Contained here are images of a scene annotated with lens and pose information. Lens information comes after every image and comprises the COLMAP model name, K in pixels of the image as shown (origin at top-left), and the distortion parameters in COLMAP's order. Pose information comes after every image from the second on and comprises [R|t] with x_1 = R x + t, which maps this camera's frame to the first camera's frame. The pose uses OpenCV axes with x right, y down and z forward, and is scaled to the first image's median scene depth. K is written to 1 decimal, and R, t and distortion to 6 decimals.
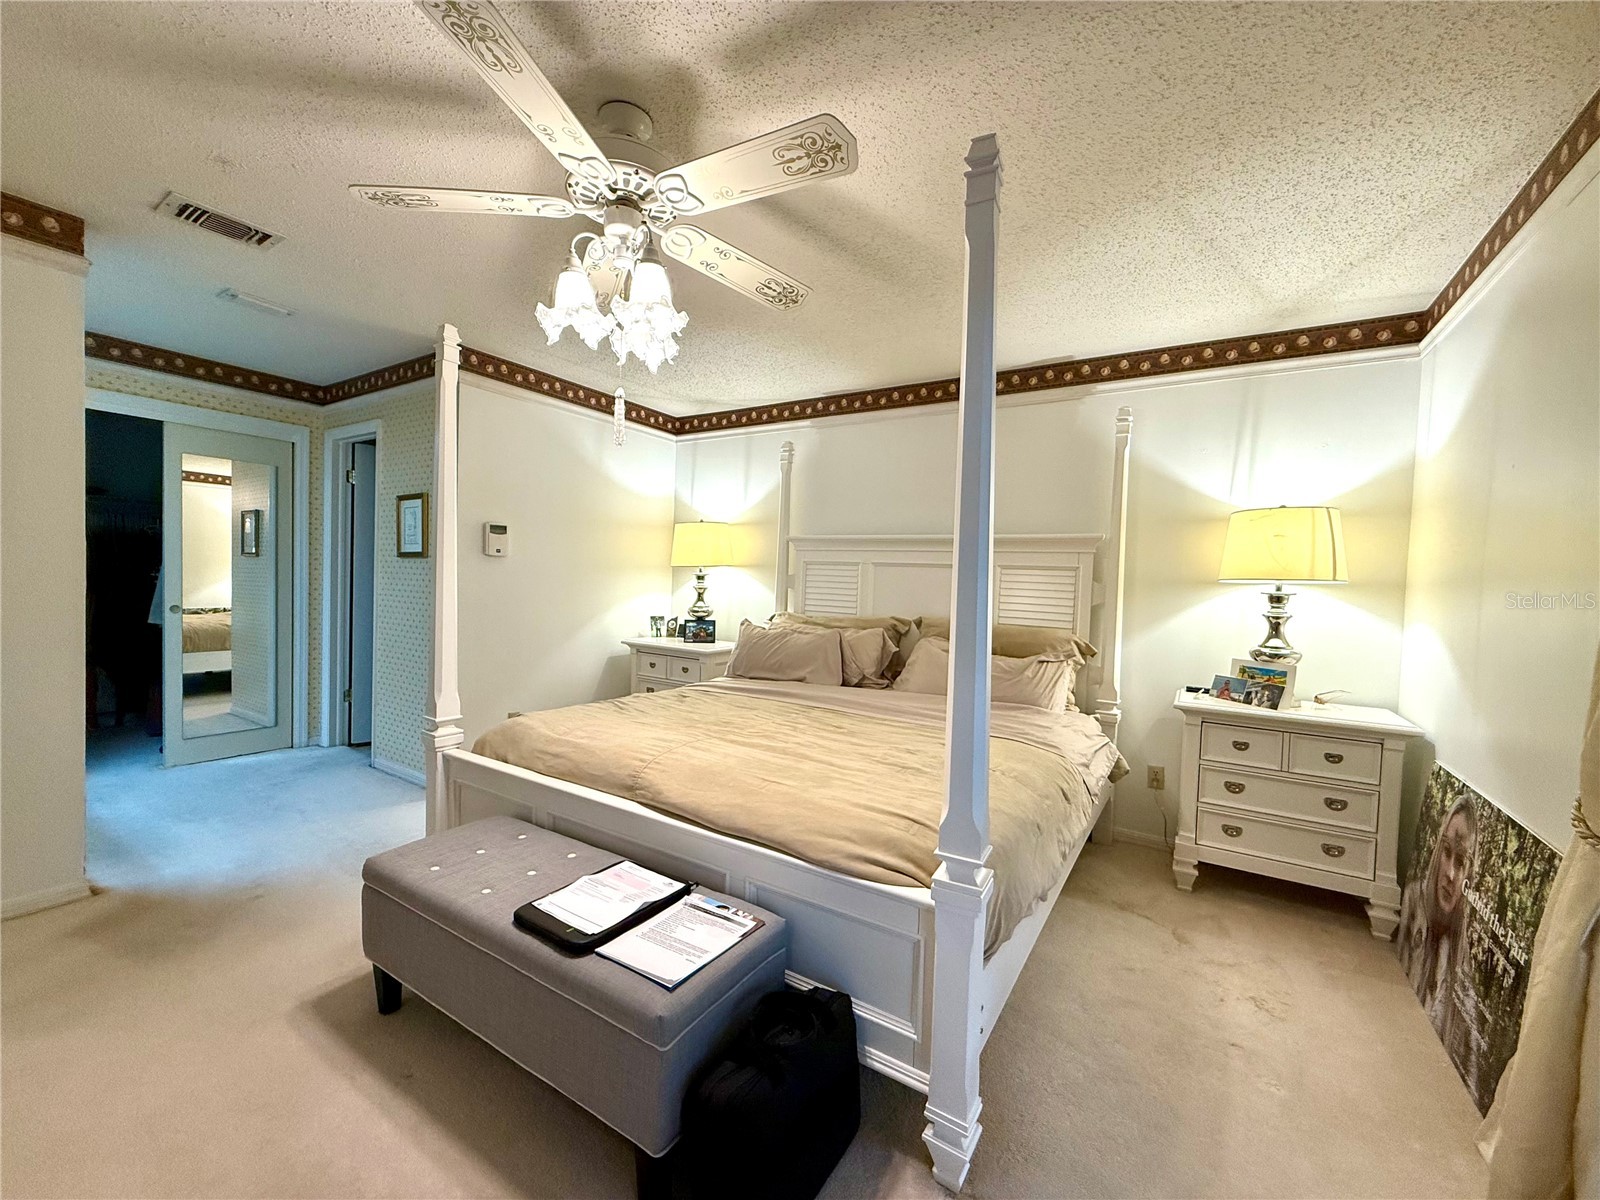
lens RADIAL K [[637.8, 0, 801.0], [0, 637.8, 602.5], [0, 0, 1]] dist [-0.000766, 0.000099]
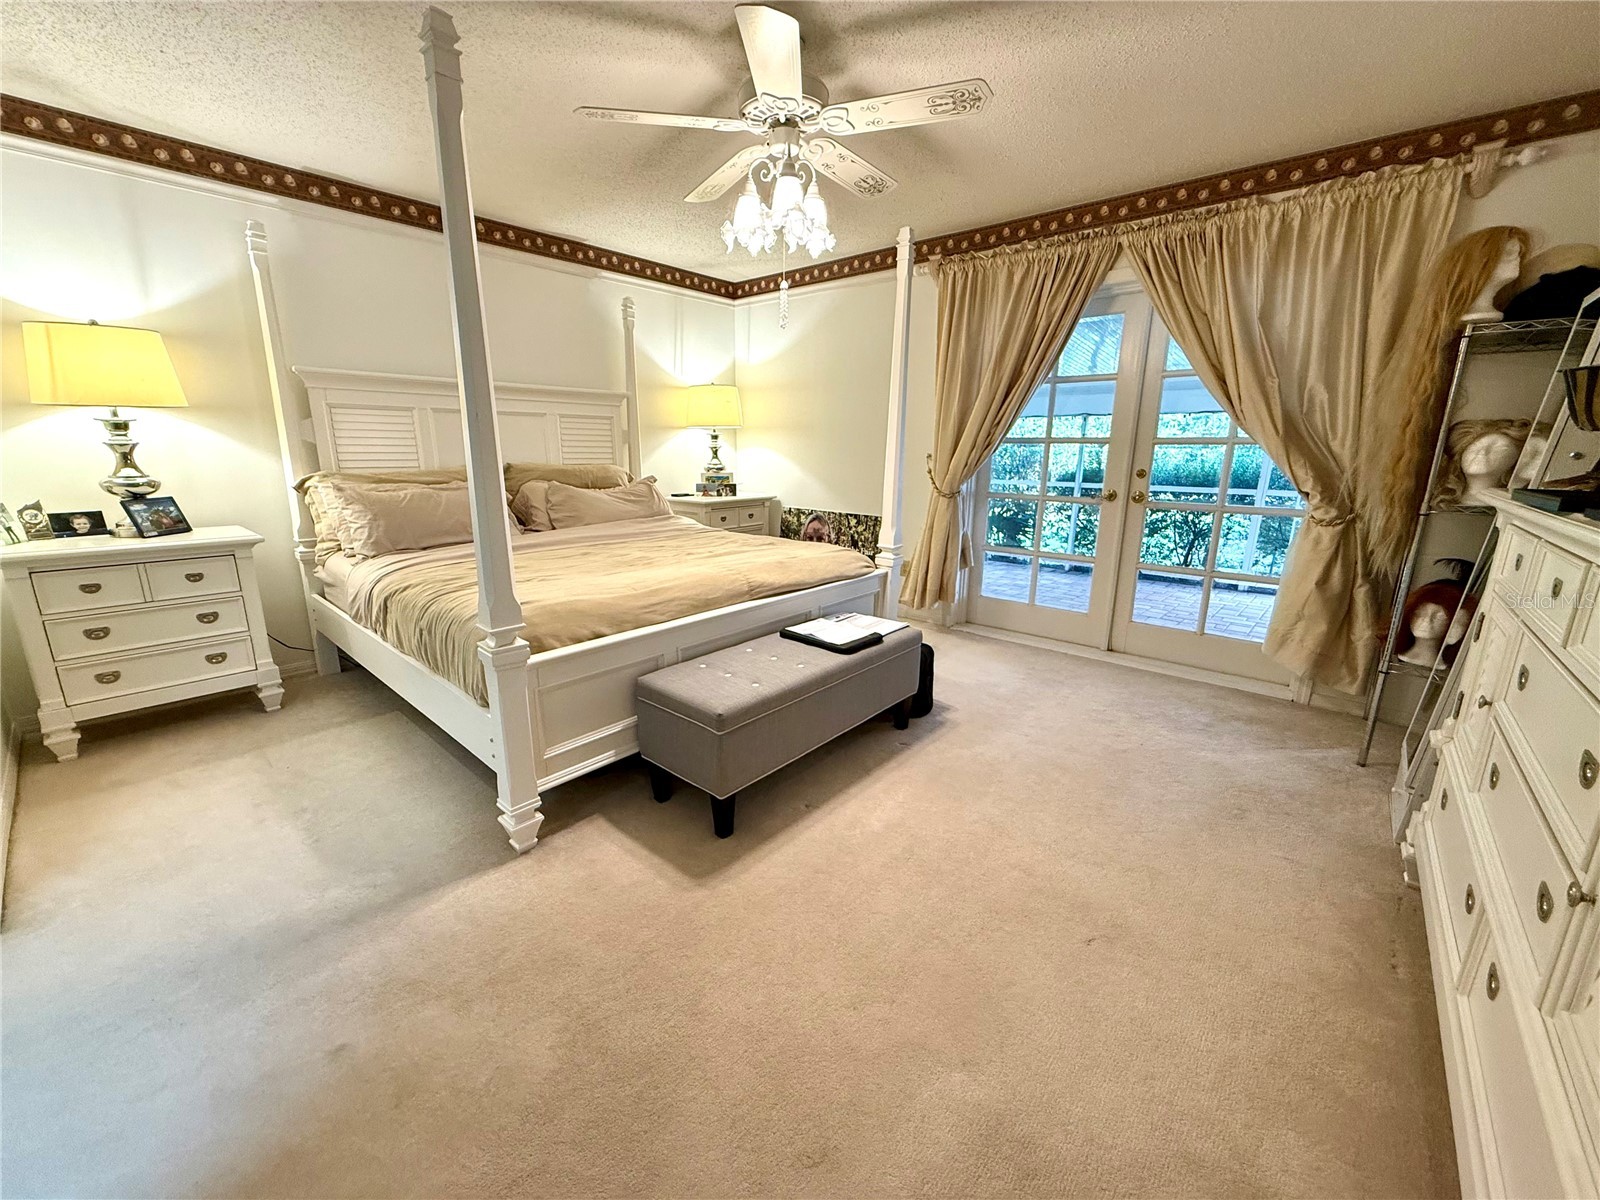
lens RADIAL K [[637.8, 0, 797.1], [0, 637.8, 595.7], [0, 0, 1]] dist [-0.000766, 0.000099]
pose [[0.155991, -0.262299, 0.952295, -0.892144], [0.031293, 0.964926, 0.260652, -0.029553], [-0.987263, -0.010859, 0.158727, 0.397655]]
